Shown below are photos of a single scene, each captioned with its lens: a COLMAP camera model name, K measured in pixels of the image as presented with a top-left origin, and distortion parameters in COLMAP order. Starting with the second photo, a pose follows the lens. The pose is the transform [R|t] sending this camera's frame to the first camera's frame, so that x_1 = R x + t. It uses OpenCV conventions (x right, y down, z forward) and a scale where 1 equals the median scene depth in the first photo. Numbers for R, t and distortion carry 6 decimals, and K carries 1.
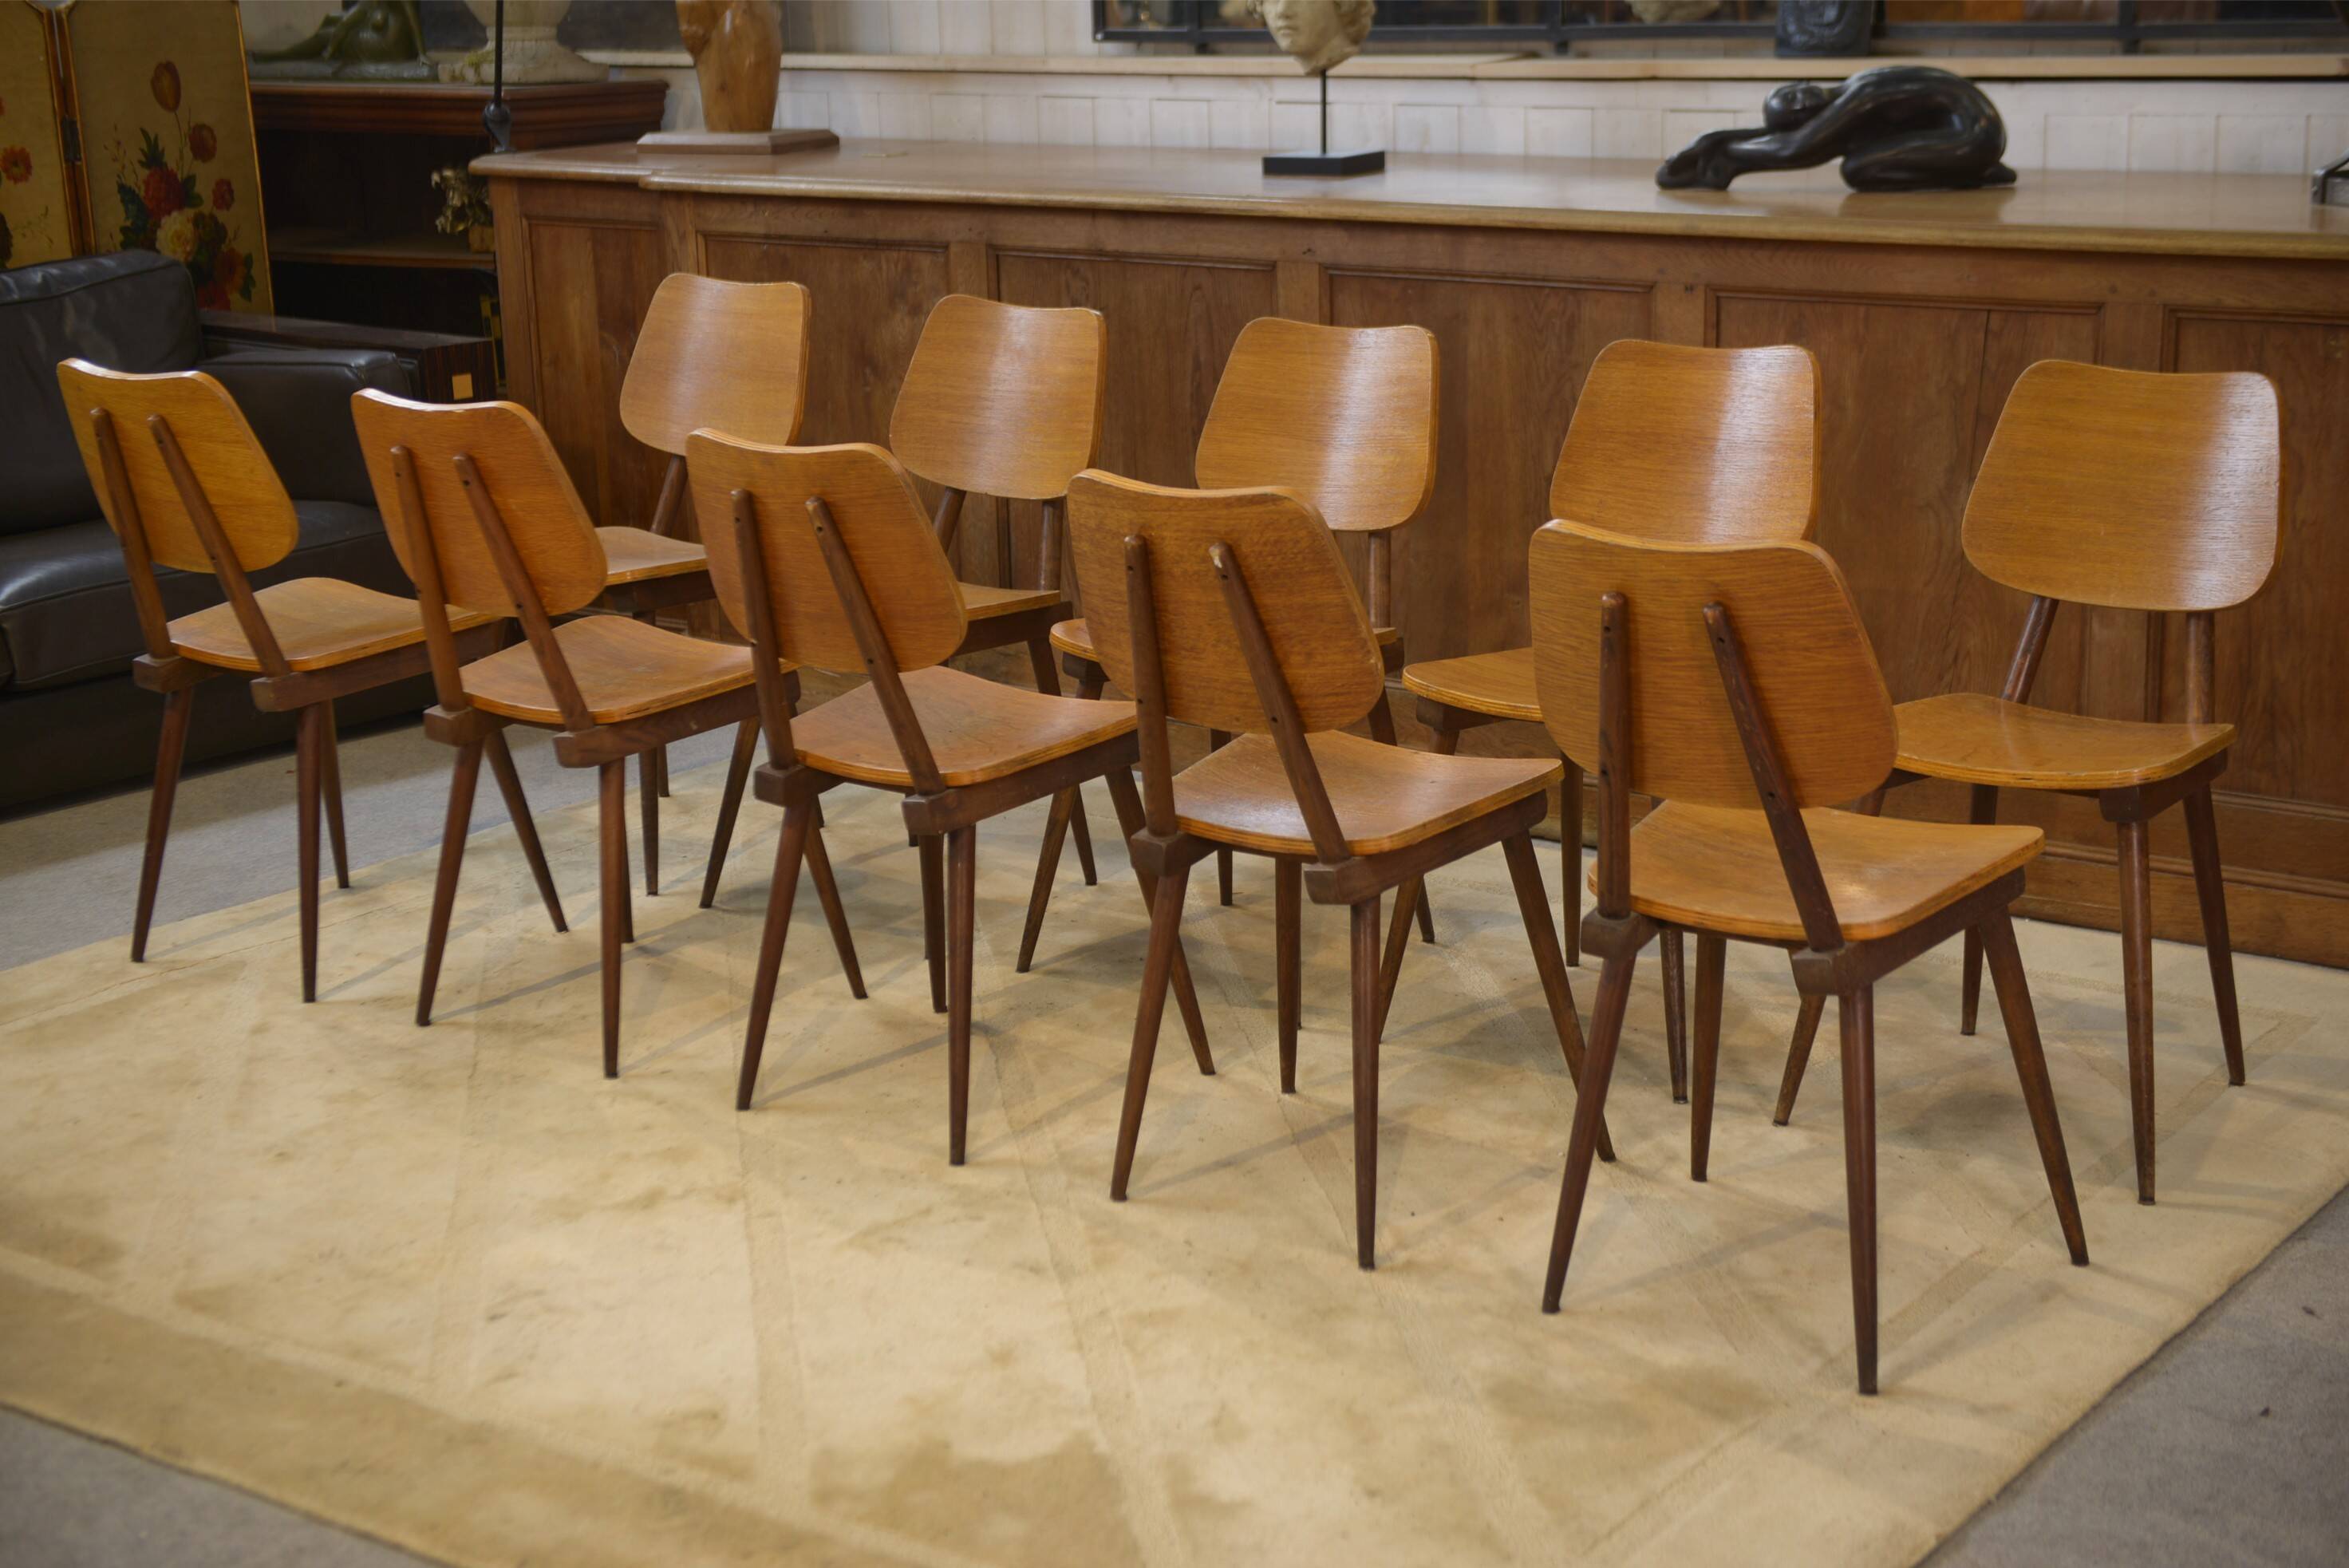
lens RADIAL K [[3544.8, 0, 1173.7], [0, 3544.8, 786.5], [0, 0, 1]] dist [0.132445, 0.000000]
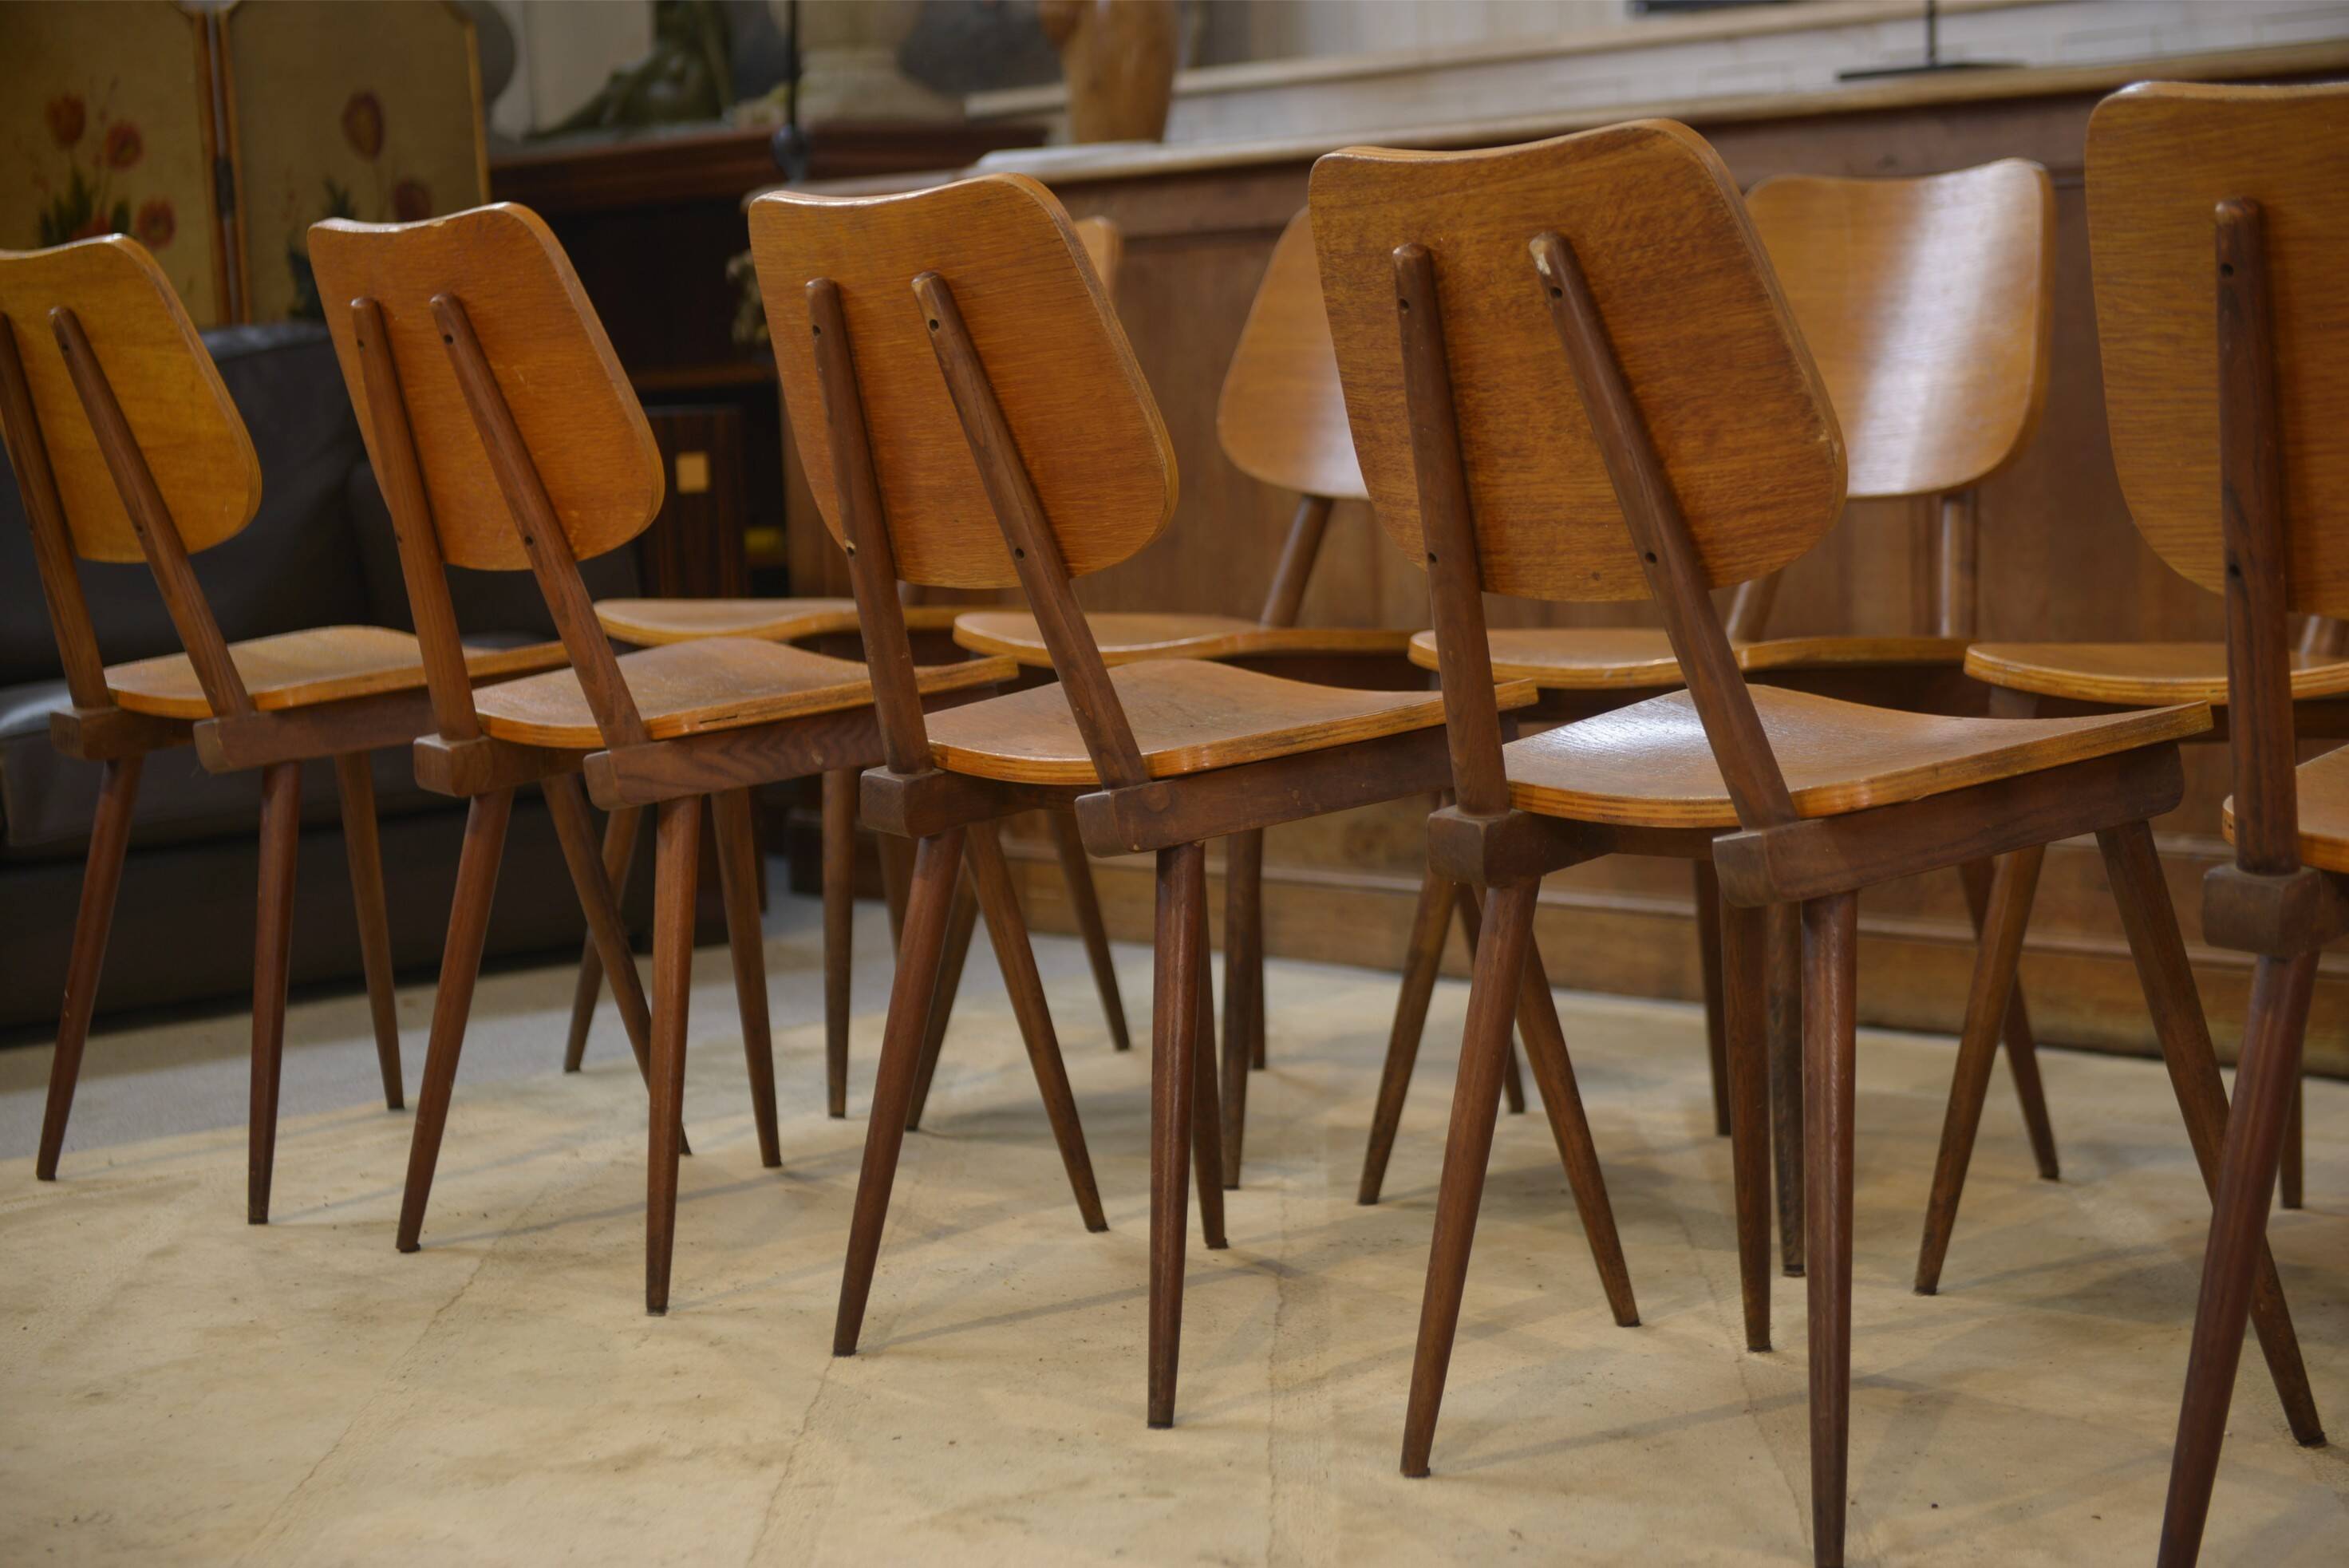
lens RADIAL K [[4427.1, 0, 1176.9], [0, 4427.1, 777.7], [0, 0, 1]] dist [0.101302, 0.000000]
pose [[0.984979, 0.000283, -0.172677, 0.062378], [-0.025218, 0.989513, -0.142226, 0.096710], [0.170826, 0.144444, 0.974656, 0.255627]]
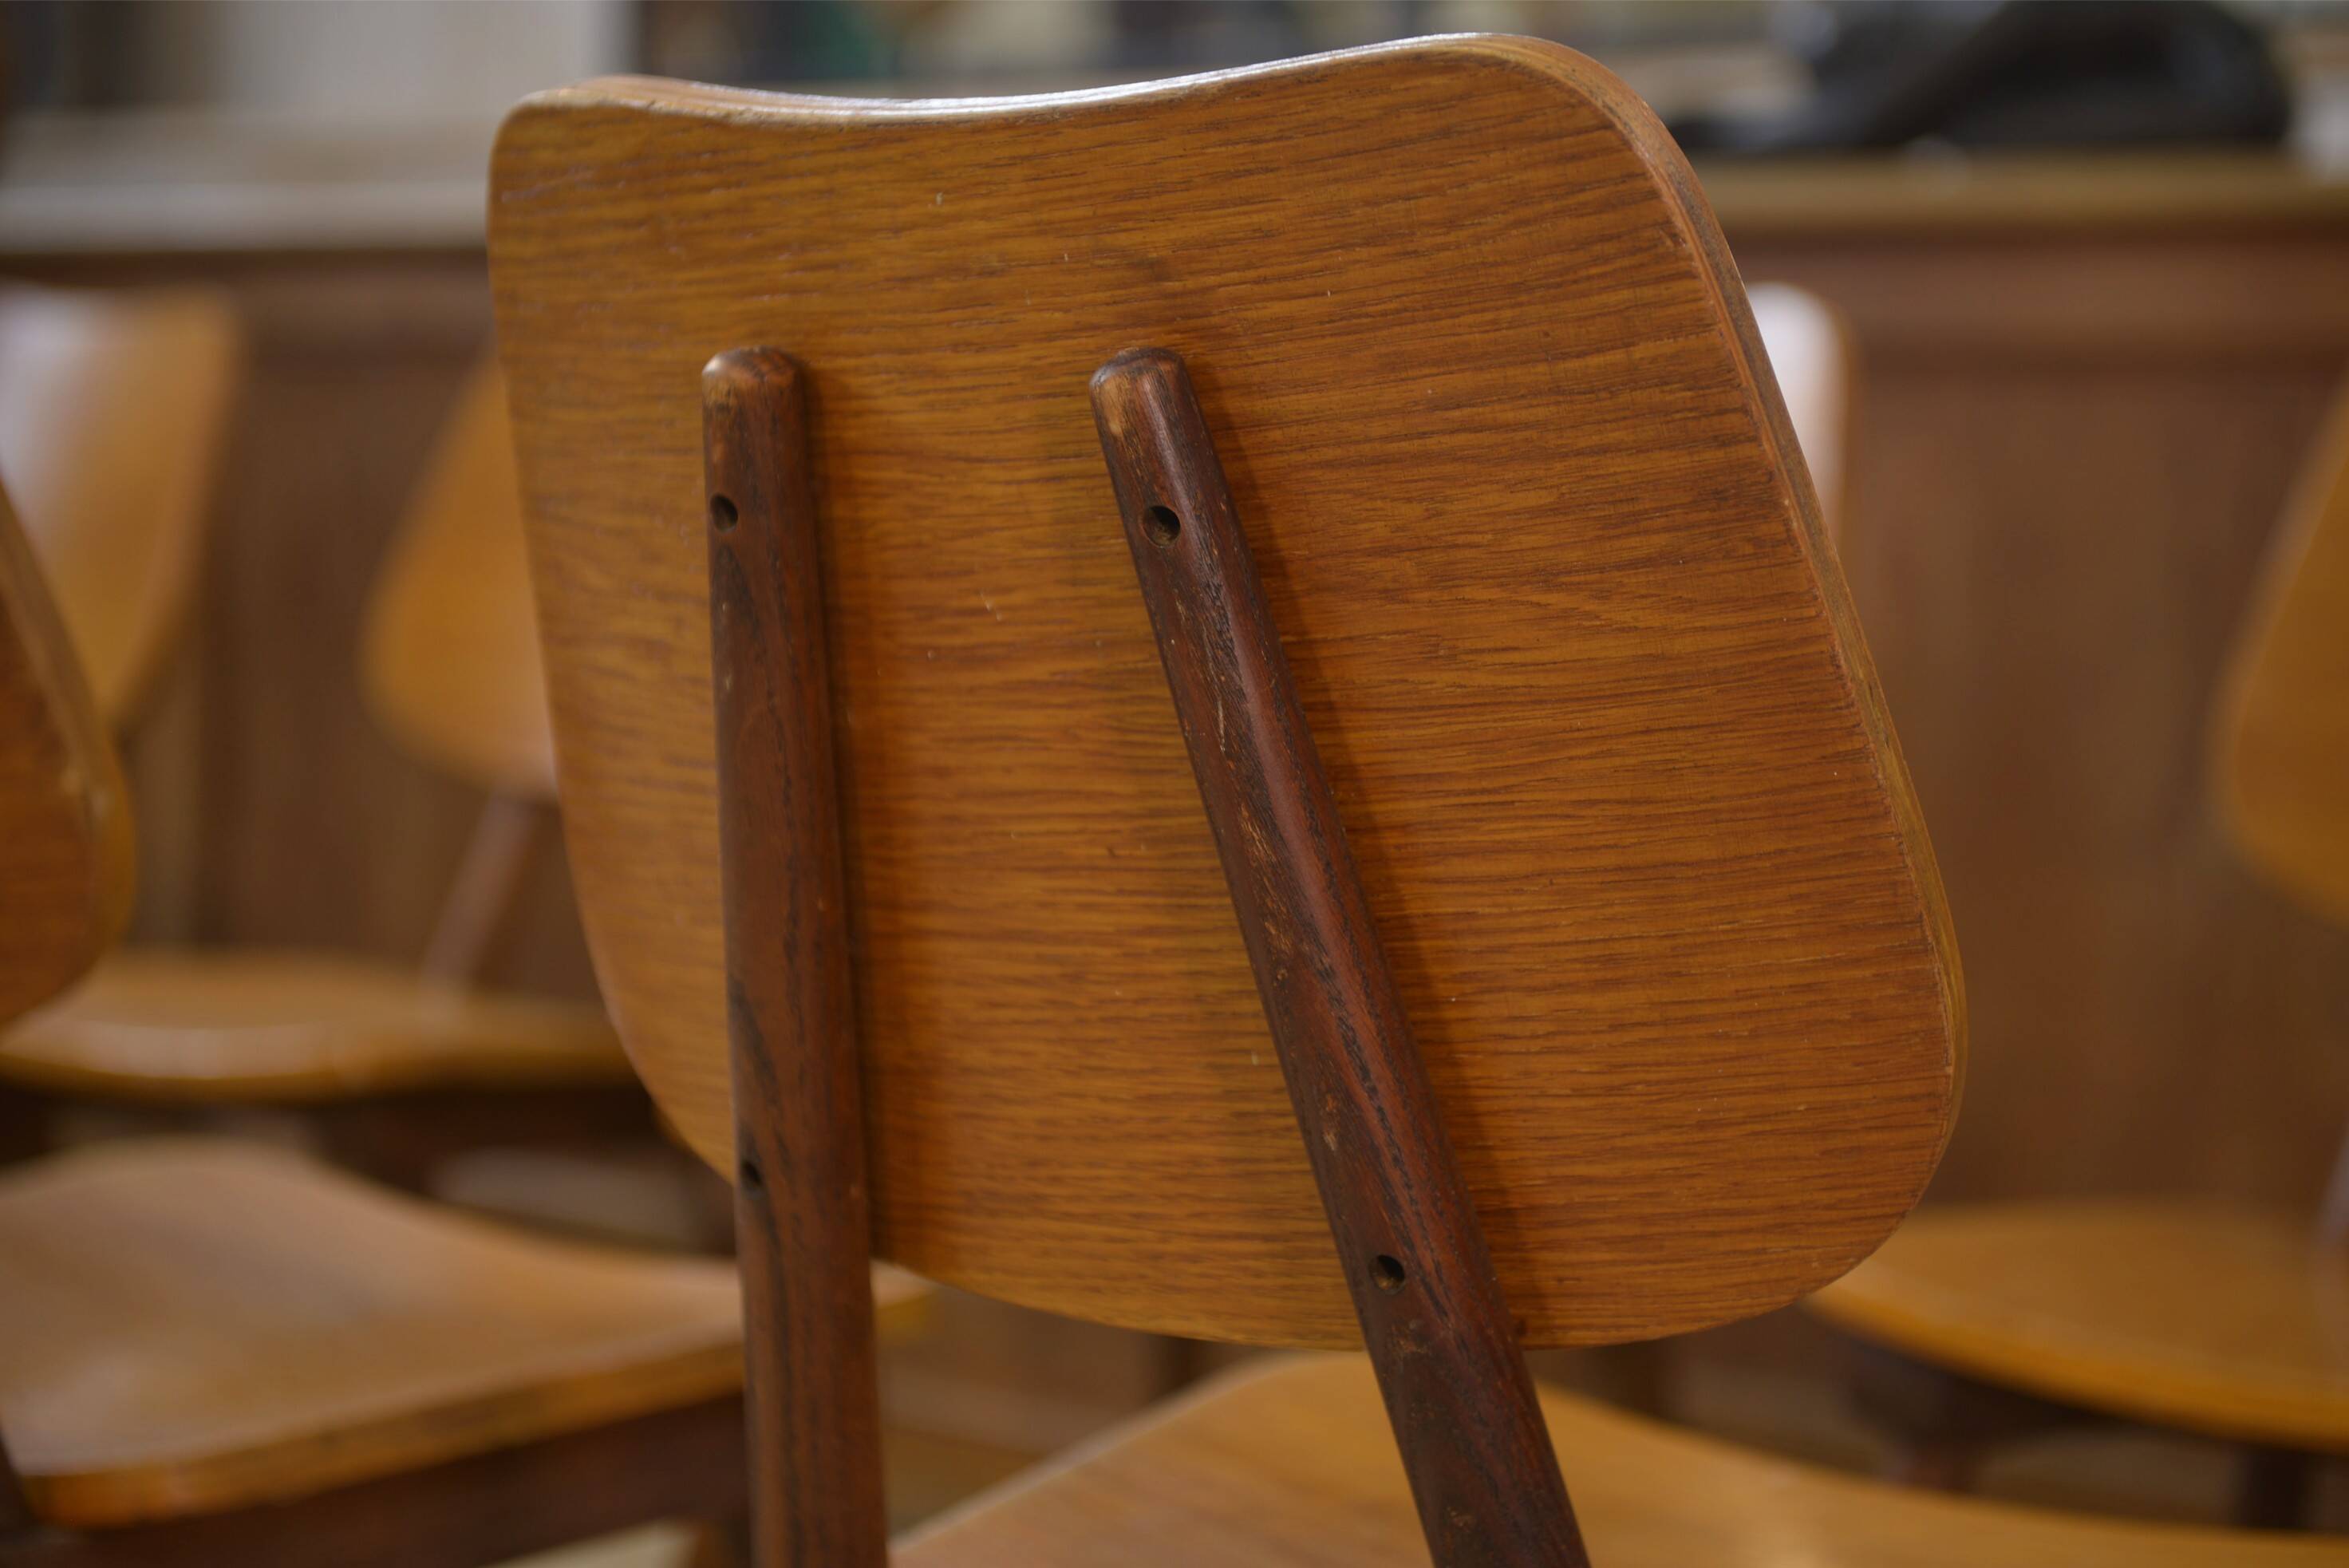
lens RADIAL K [[4427.1, 0, 1175.6], [0, 4427.1, 787.7], [0, 0, 1]] dist [0.101302, 0.000000]
pose [[0.998159, 0.060006, -0.008832, 0.116568], [-0.060603, 0.980792, -0.185403, 0.018689], [-0.002462, 0.185597, 0.982623, 0.543412]]
